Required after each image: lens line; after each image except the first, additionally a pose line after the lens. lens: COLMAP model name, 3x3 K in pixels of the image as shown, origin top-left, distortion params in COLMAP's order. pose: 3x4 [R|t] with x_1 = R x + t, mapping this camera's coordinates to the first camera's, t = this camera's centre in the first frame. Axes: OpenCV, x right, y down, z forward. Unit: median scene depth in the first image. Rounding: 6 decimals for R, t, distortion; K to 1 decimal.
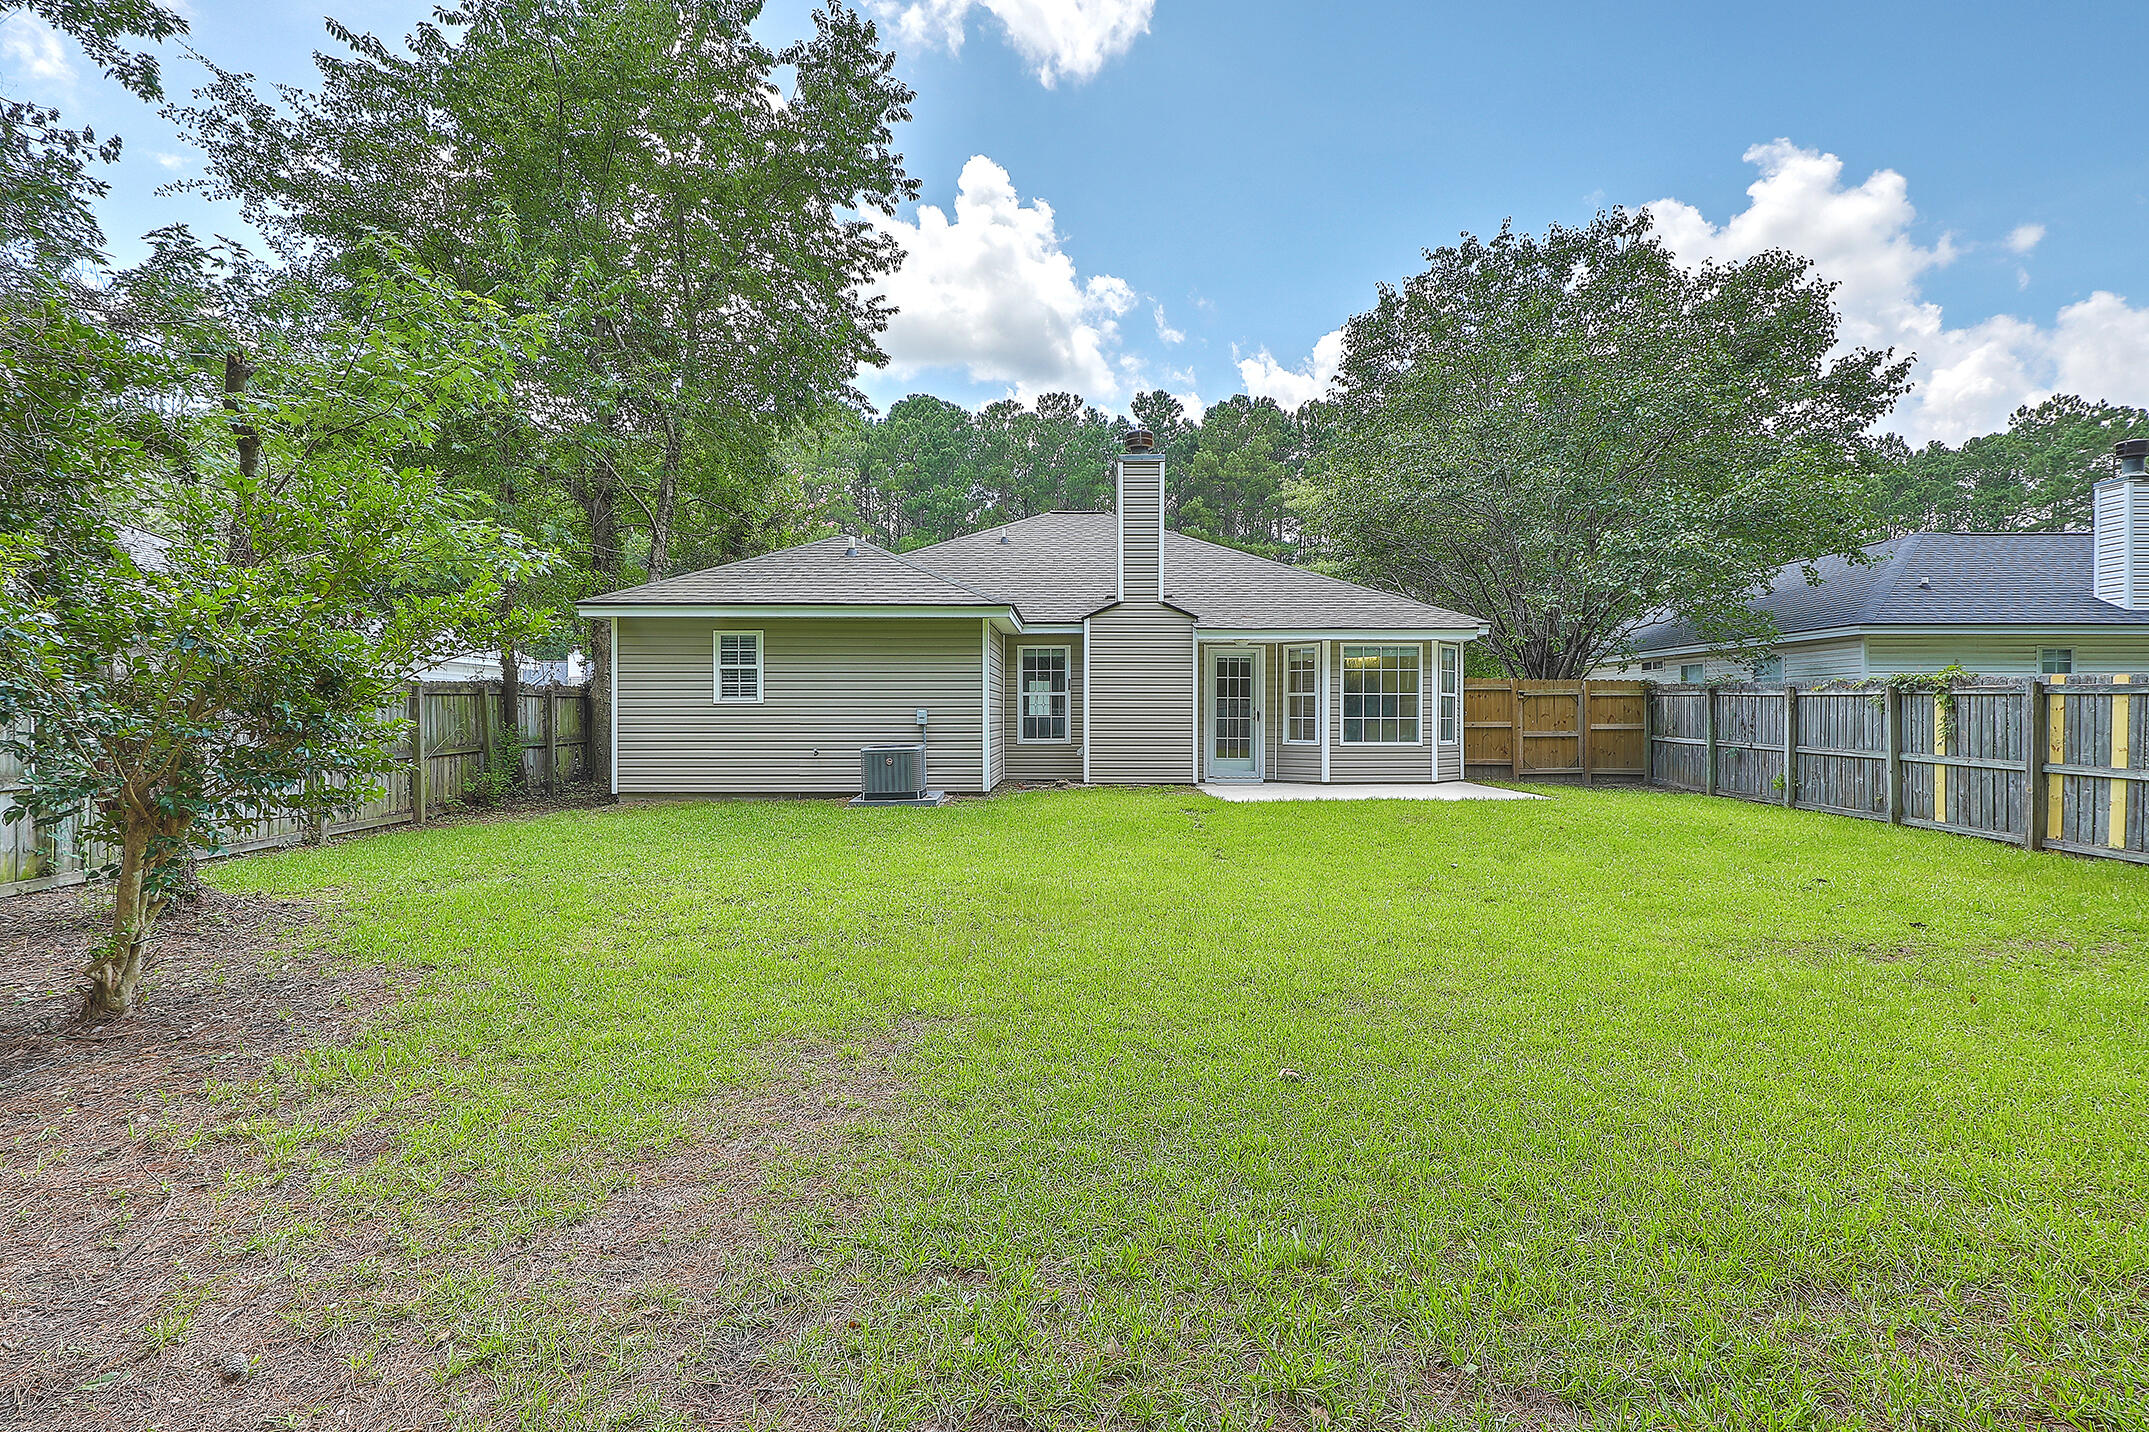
lens RADIAL K [[1024.8, 0, 1091.3], [0, 1024.8, 713.3], [0, 0, 1]] dist [-0.002793, 0.000776]
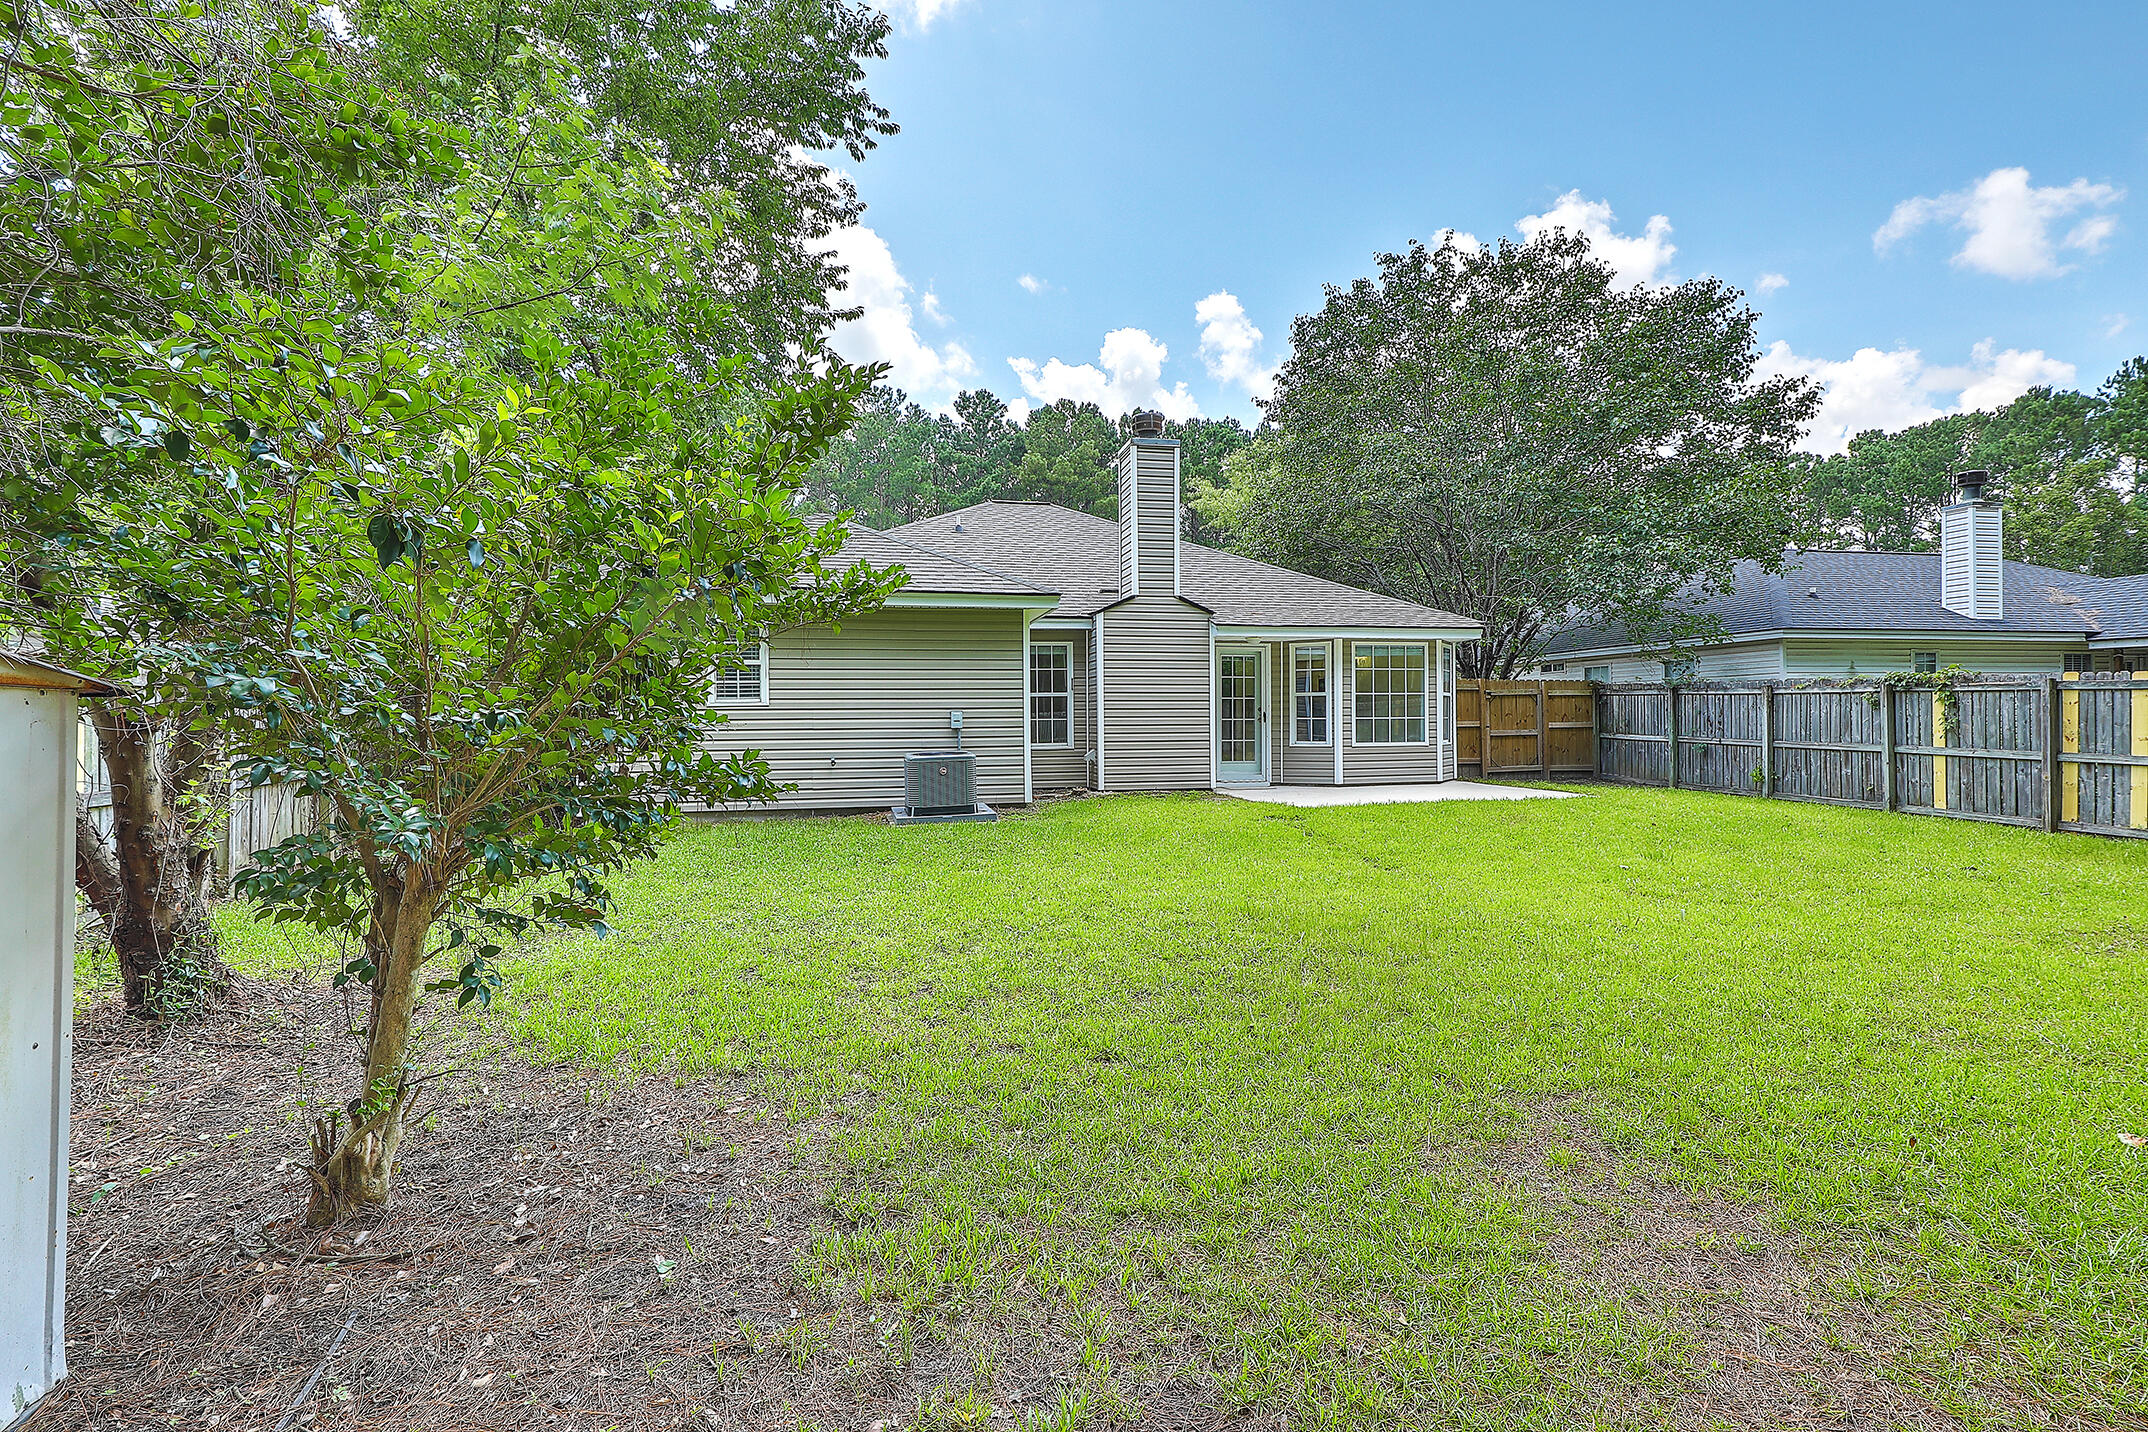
lens RADIAL K [[1024.4, 0, 1094.6], [0, 1024.4, 712.7], [0, 0, 1]] dist [-0.002793, 0.000776]
pose [[0.978076, -0.006499, 0.208149, -0.196907], [0.007630, 0.999960, -0.004629, 0.001979], [-0.208111, 0.006116, 0.978086, 0.092246]]
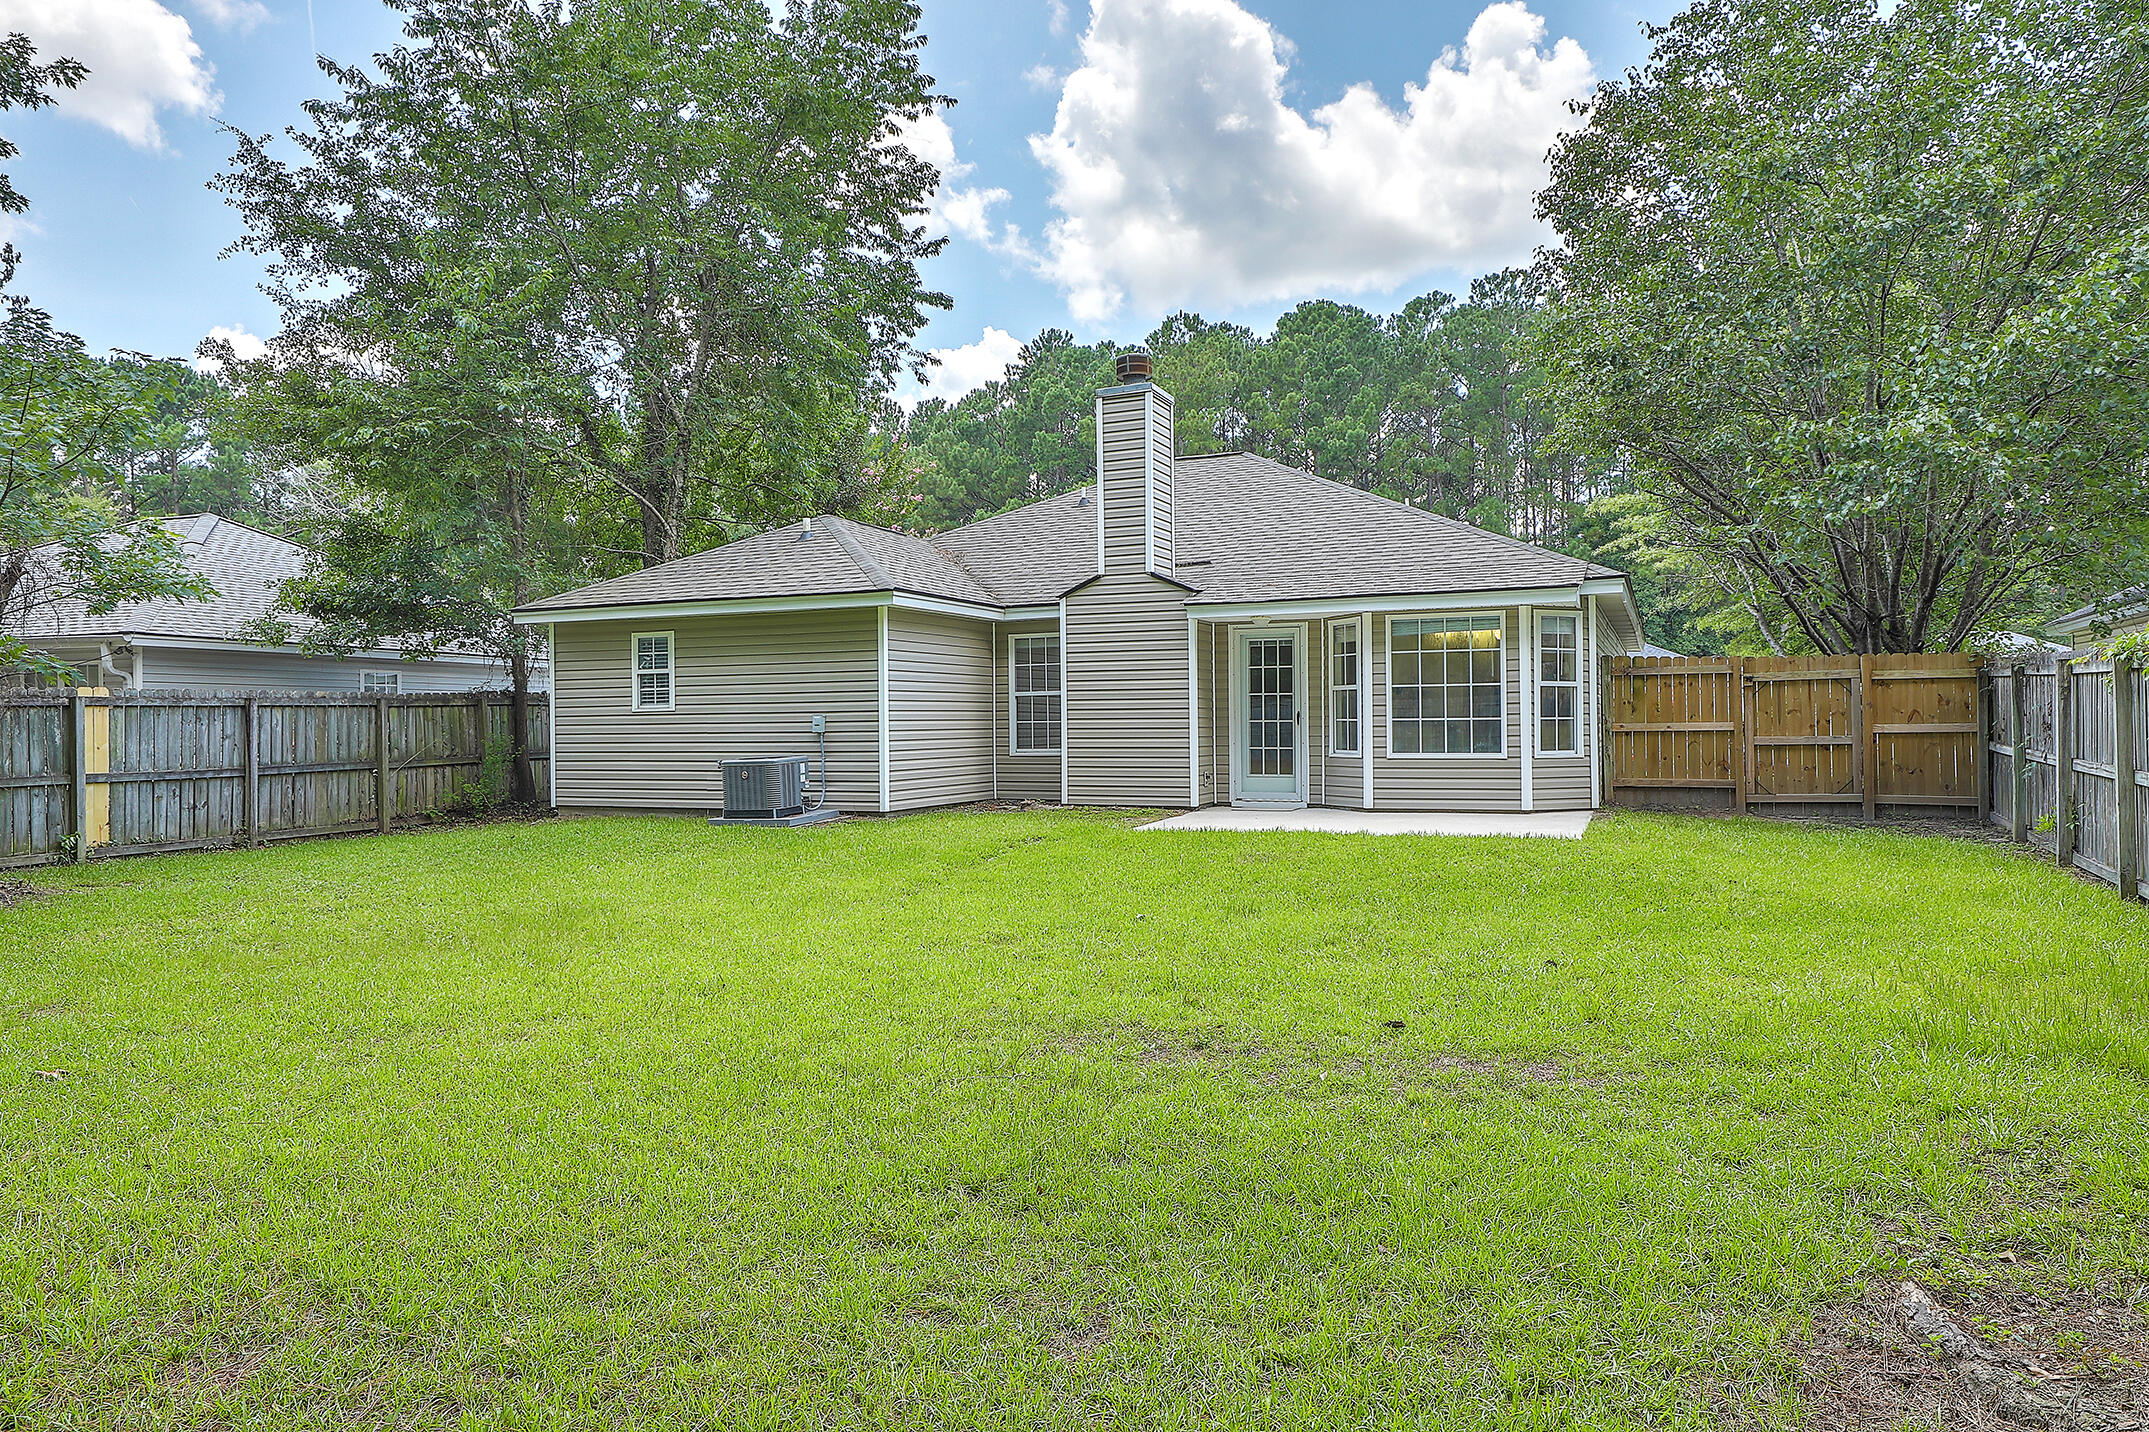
lens RADIAL K [[1338.3, 0, 1076.7], [0, 1338.3, 716.8], [0, 0, 1]] dist [-0.002609, 0.001568]
pose [[0.910463, -0.011270, -0.413436, 0.423694], [0.011684, 0.999931, -0.001526, 0.001510], [0.413425, -0.003441, 0.910532, 0.052977]]
